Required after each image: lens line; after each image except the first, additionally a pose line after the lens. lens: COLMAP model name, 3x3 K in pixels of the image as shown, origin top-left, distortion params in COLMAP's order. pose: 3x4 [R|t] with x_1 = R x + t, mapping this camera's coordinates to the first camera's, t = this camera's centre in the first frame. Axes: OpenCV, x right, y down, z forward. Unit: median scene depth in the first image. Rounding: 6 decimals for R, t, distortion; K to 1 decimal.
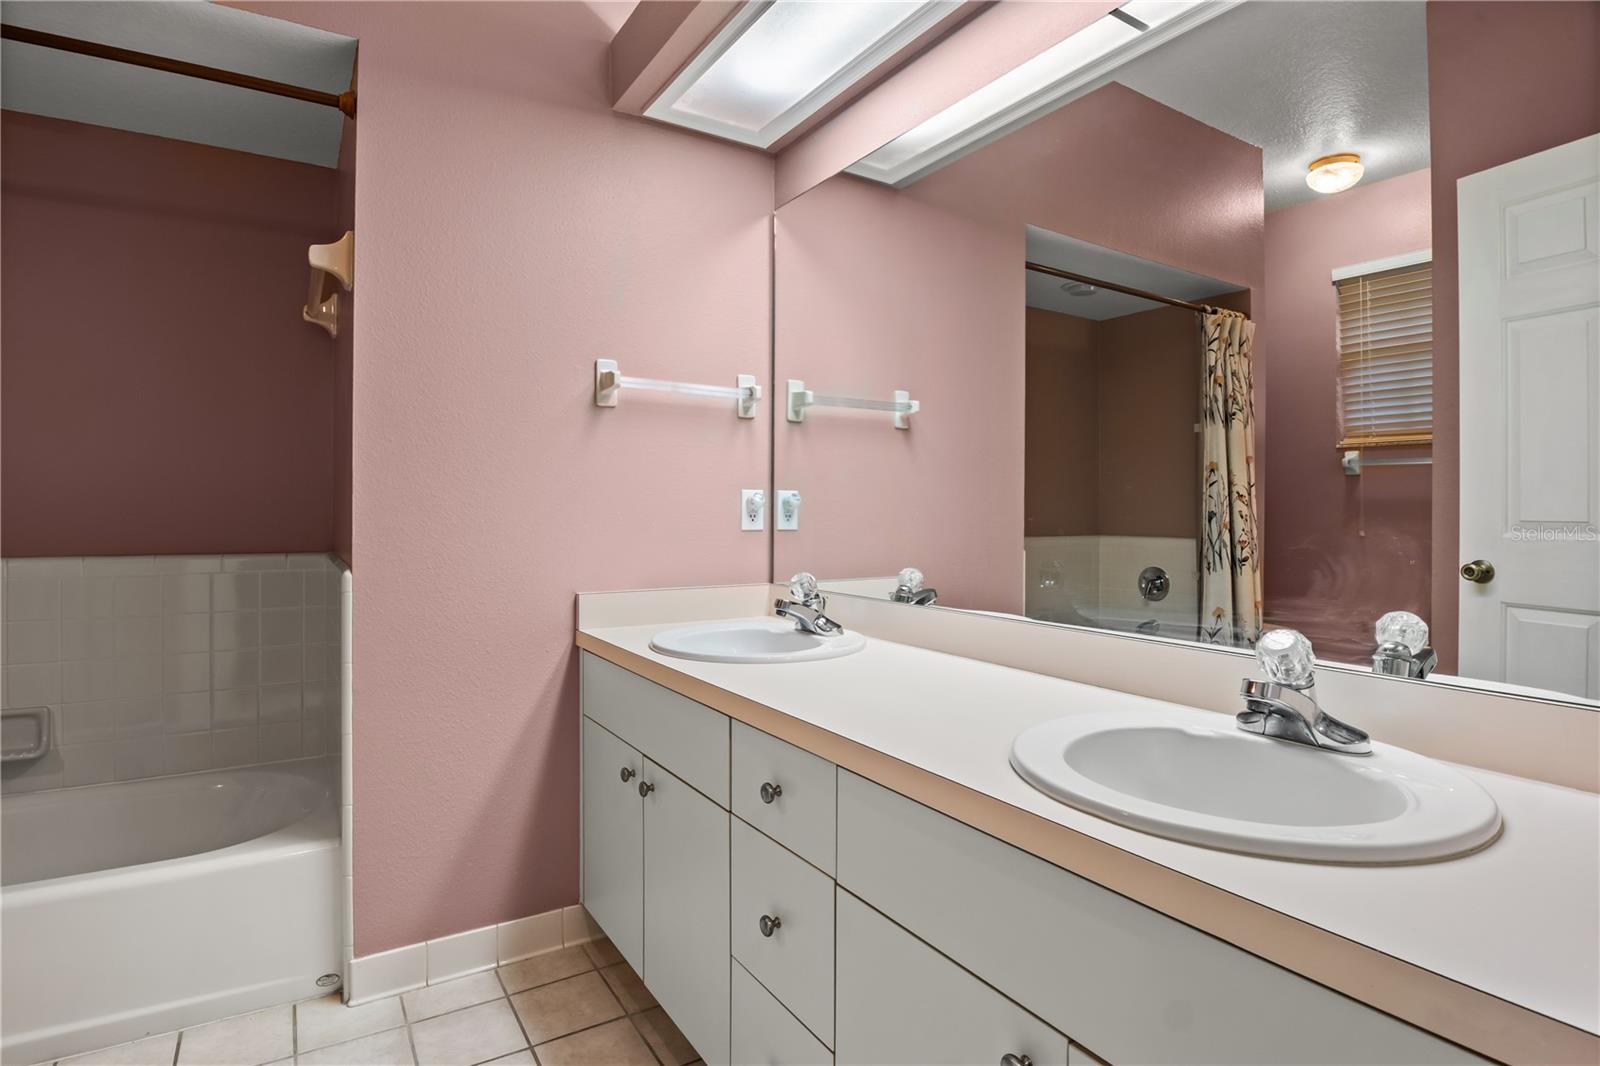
lens RADIAL K [[809.2, 0, 802.7], [0, 809.2, 509.7], [0, 0, 1]] dist [-0.024293, -0.001072]
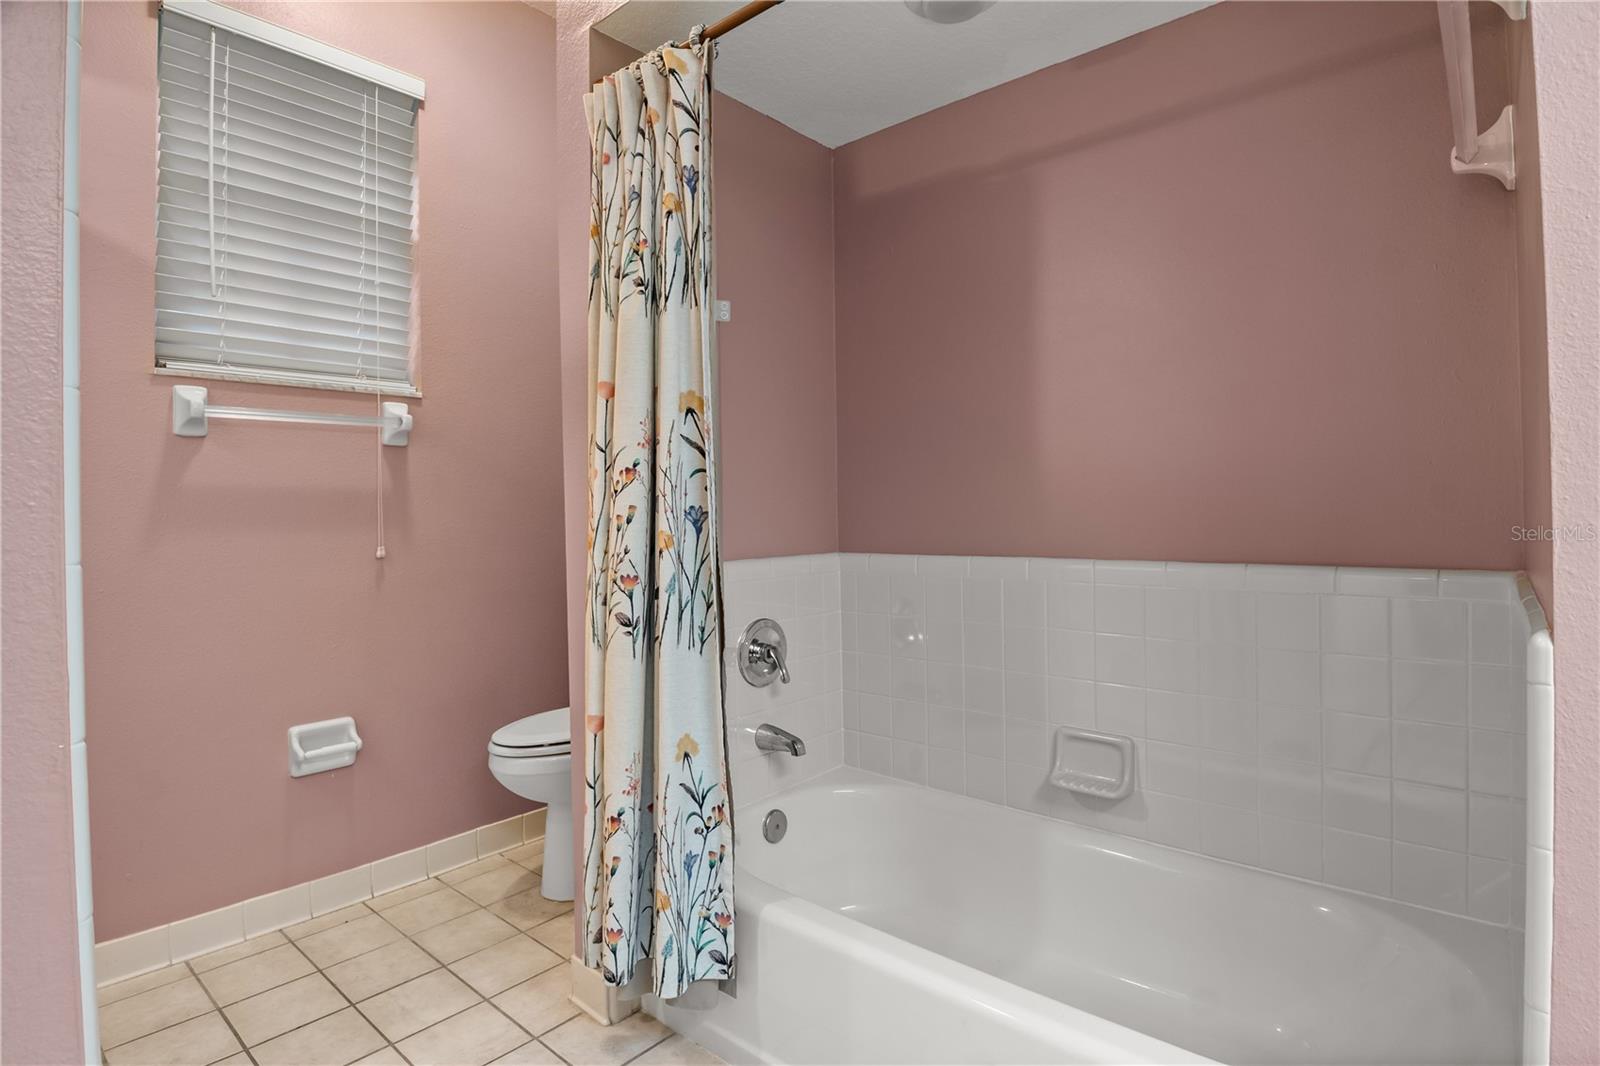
lens RADIAL K [[809.2, 0, 802.7], [0, 809.2, 509.7], [0, 0, 1]] dist [-0.024293, -0.001072]
pose [[0.286787, -0.020537, -0.957774, -0.209130], [0.004371, 0.999788, -0.020129, 0.019016], [0.957984, 0.001586, 0.286816, 0.378140]]
